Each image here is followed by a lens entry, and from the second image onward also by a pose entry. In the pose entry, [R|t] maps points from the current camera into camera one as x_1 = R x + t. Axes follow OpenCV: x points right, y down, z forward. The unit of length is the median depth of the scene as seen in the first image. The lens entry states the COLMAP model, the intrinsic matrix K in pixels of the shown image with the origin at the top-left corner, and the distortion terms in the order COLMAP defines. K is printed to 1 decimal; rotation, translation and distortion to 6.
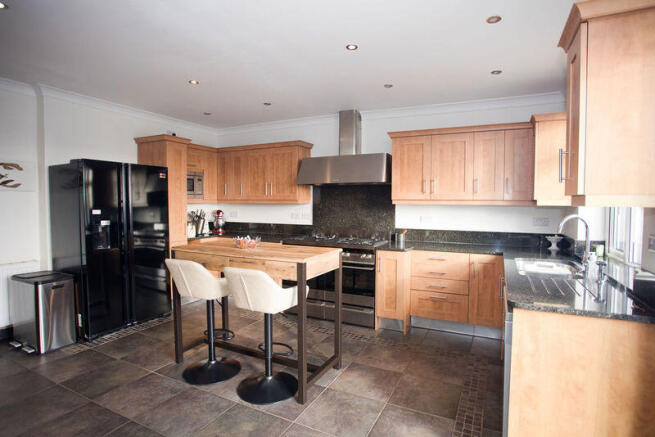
lens RADIAL K [[334.7, 0, 327.3], [0, 334.7, 221.1], [0, 0, 1]] dist [-0.025662, 0.001290]
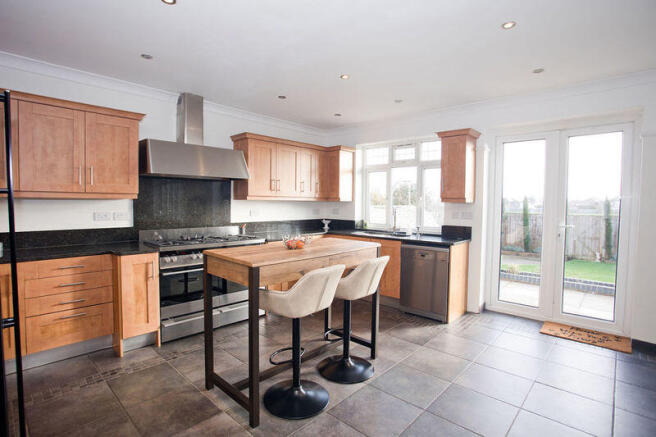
lens RADIAL K [[335.2, 0, 325.7], [0, 335.2, 214.5], [0, 0, 1]] dist [-0.025662, 0.001290]
pose [[0.290784, -0.040962, 0.955912, -0.711766], [0.035511, 0.998857, 0.032000, -0.027902], [-0.956130, 0.024640, 0.291906, 0.424357]]
